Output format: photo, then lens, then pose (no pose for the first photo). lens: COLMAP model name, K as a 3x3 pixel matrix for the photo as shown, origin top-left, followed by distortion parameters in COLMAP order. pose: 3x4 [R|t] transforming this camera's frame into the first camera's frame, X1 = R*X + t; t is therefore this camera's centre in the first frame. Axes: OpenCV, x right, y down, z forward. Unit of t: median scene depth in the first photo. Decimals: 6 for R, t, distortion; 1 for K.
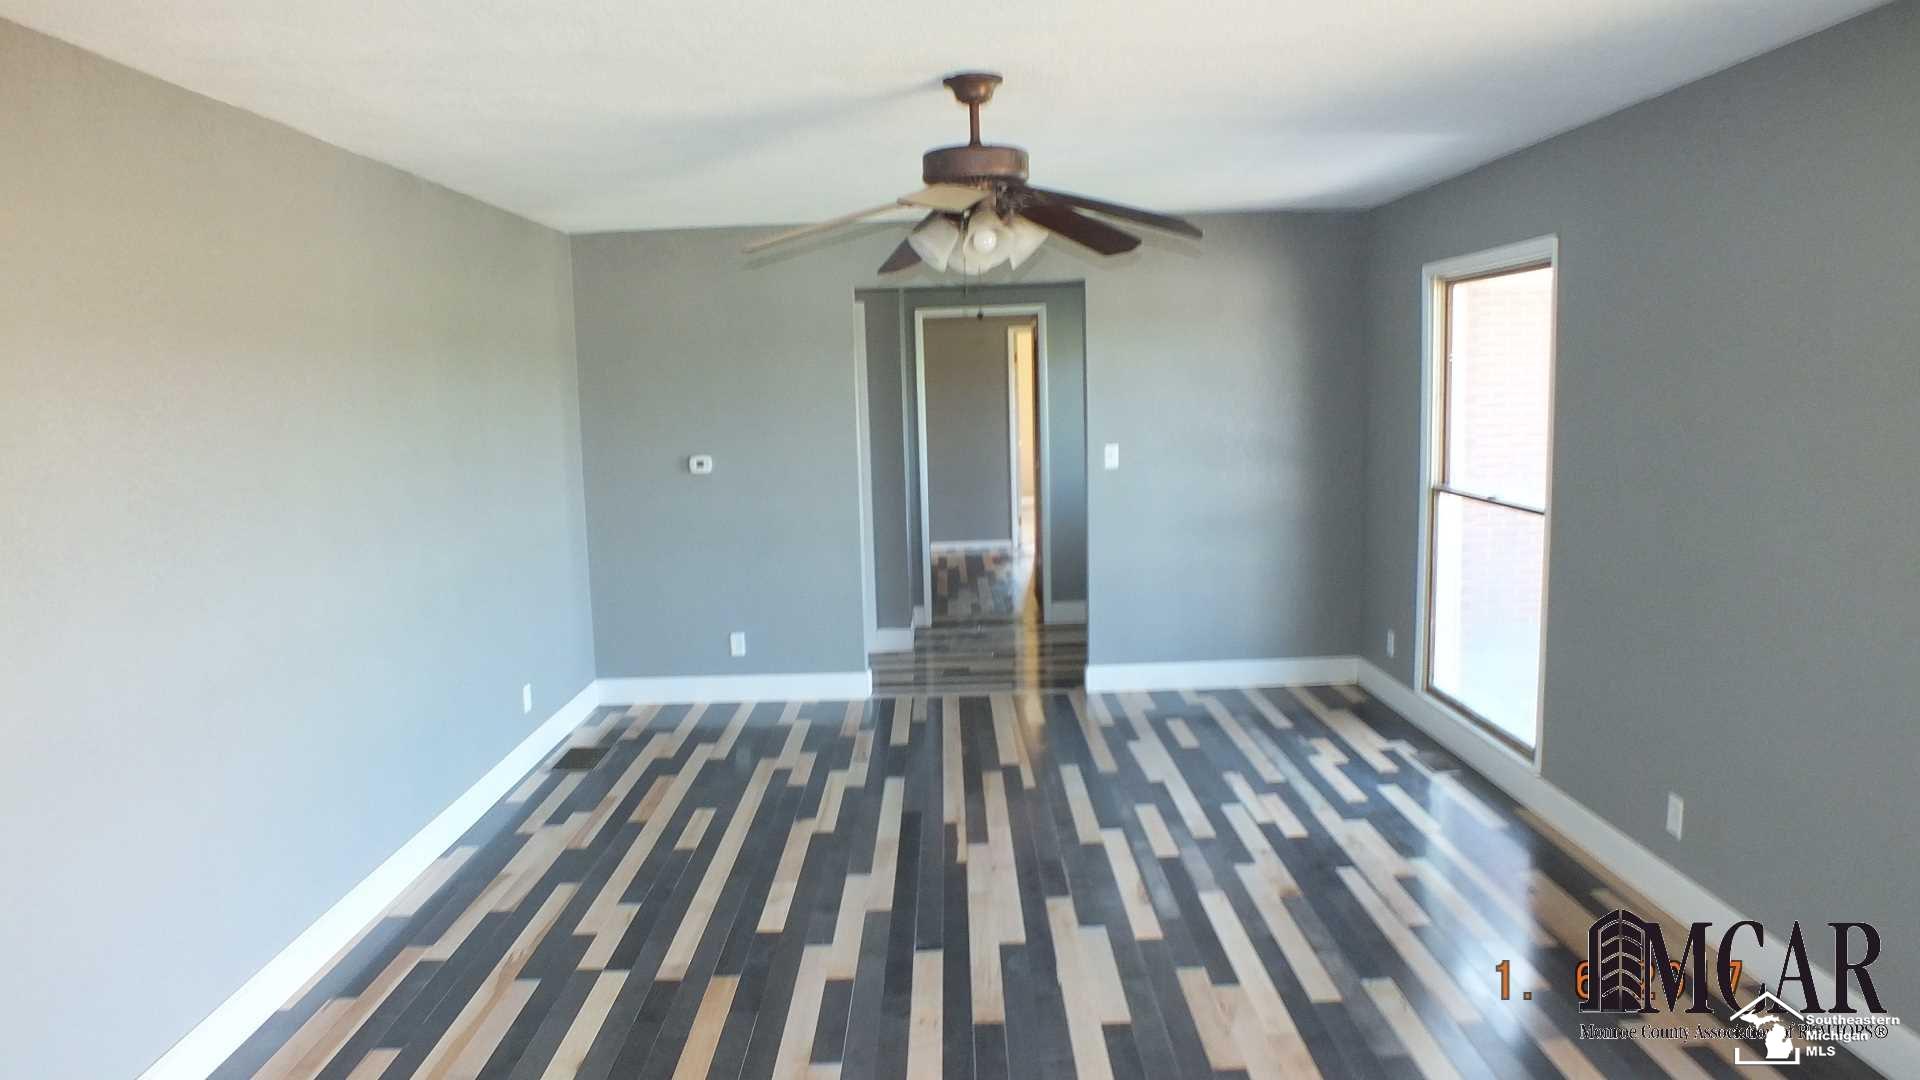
lens RADIAL K [[1281.3, 0, 960.4], [0, 1281.3, 536.6], [0, 0, 1]] dist [-0.009207, -0.000985]
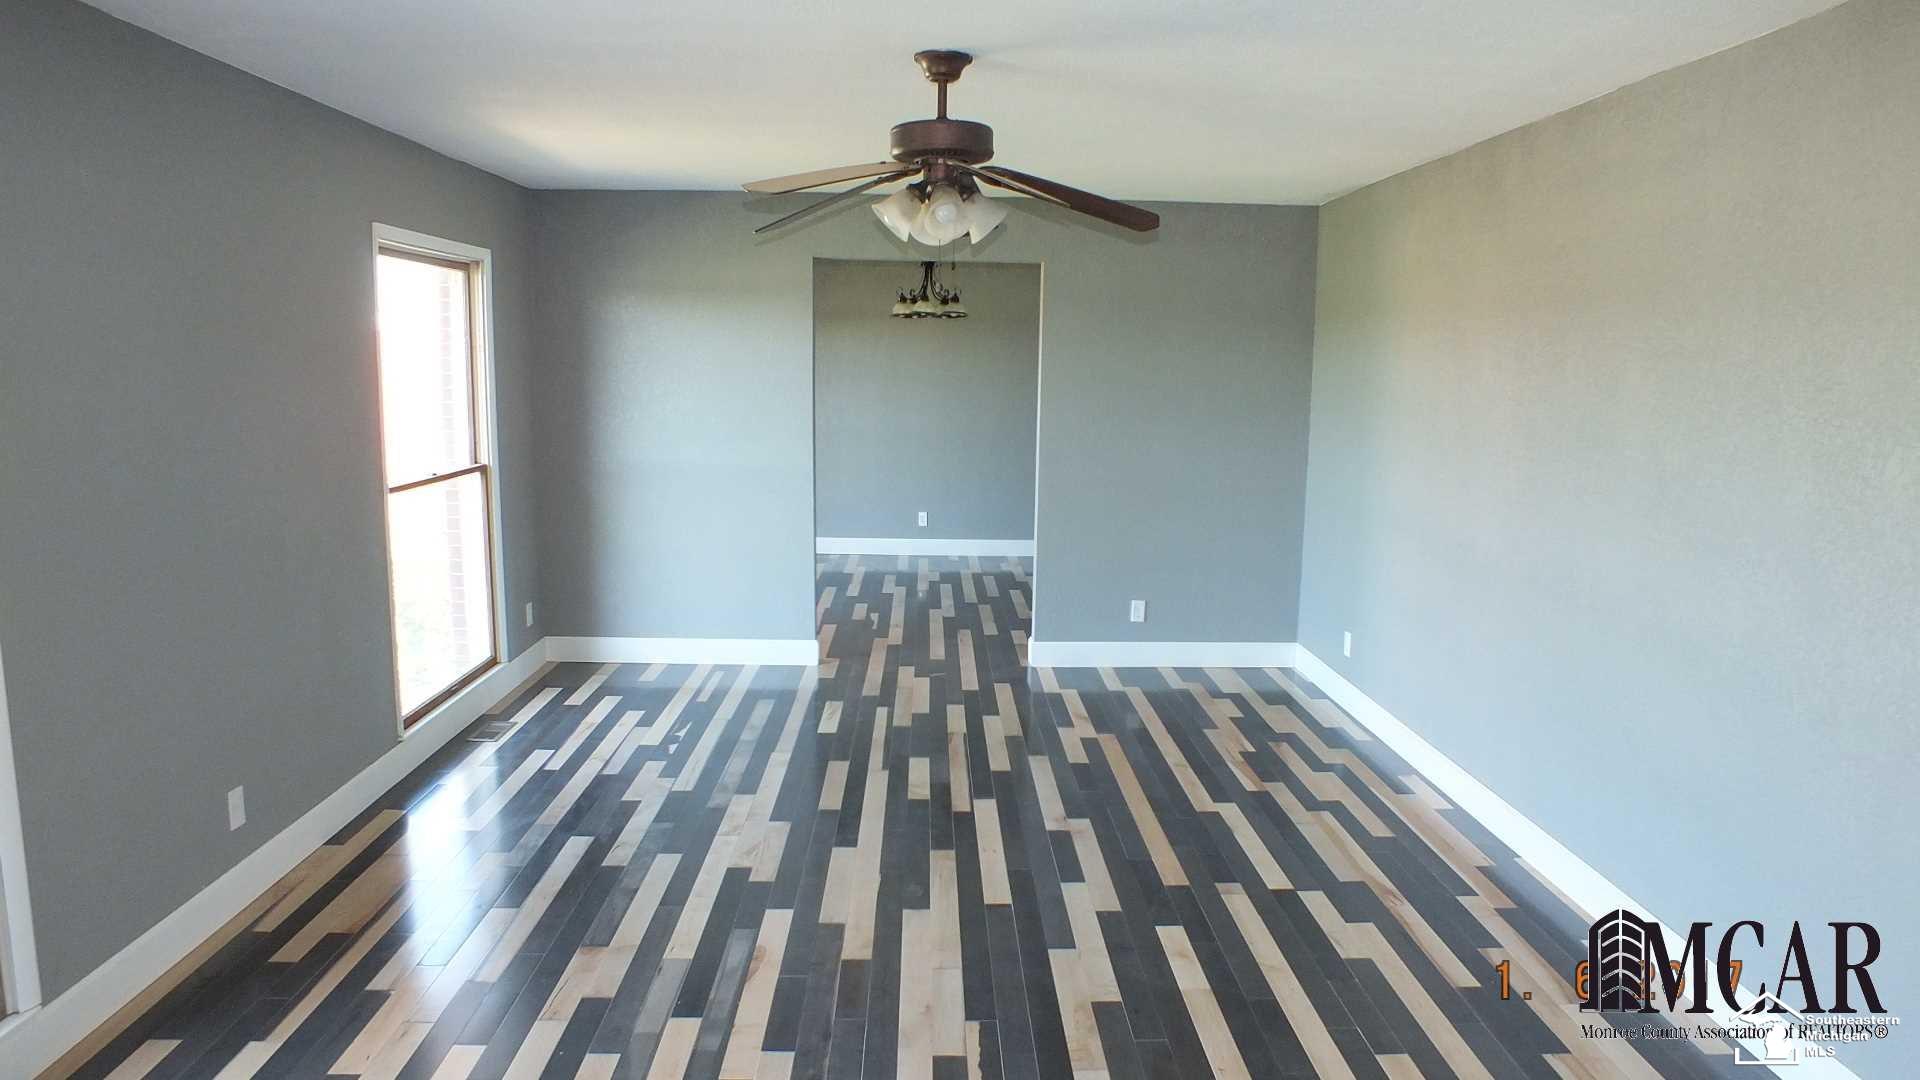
lens RADIAL K [[1281.3, 0, 960.2], [0, 1281.3, 543.2], [0, 0, 1]] dist [-0.009207, -0.000985]
pose [[-0.999760, 0.015541, -0.015419, 0.017404], [0.010795, 0.962698, 0.270363, -0.235519], [0.019046, 0.270132, -0.962635, 1.907008]]
